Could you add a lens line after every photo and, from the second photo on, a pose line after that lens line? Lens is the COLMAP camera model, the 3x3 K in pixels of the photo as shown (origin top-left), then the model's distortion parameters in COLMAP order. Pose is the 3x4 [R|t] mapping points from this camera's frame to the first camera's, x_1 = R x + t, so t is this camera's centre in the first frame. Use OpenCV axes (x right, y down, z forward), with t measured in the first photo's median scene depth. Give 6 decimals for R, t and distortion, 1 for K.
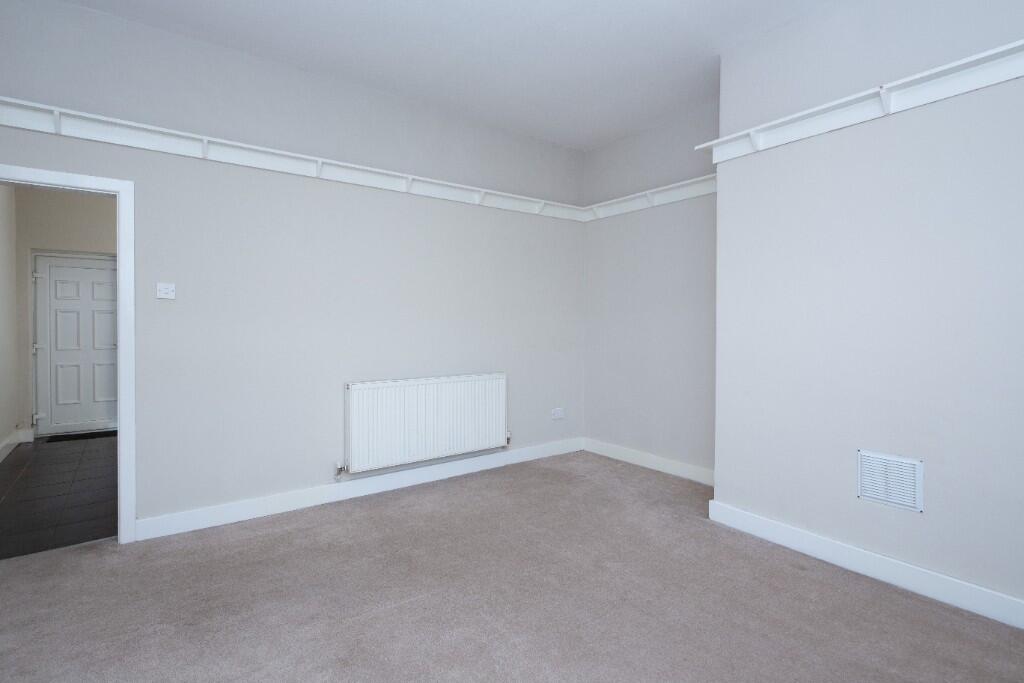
lens RADIAL K [[503.6, 0, 515.5], [0, 503.6, 330.8], [0, 0, 1]] dist [0.004314, 0.000963]
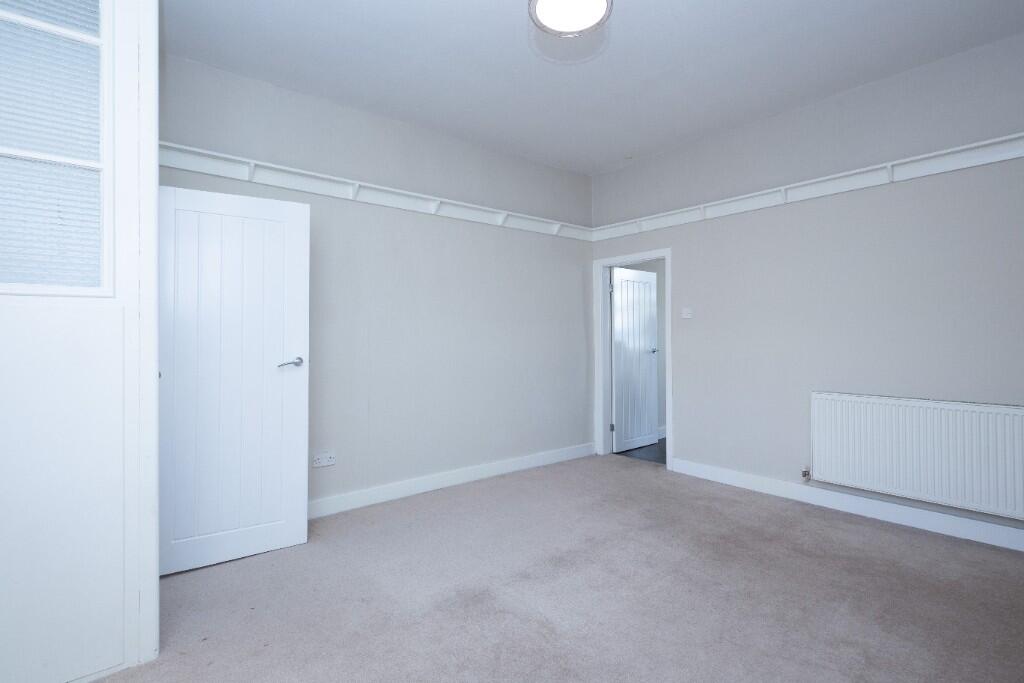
lens RADIAL K [[503.6, 0, 515.5], [0, 503.6, 330.8], [0, 0, 1]] dist [0.004314, 0.000963]
pose [[0.035635, -0.018910, -0.999186, 0.728463], [-0.002999, 0.999814, -0.019029, 0.003729], [0.999360, 0.003675, 0.035571, 0.386311]]
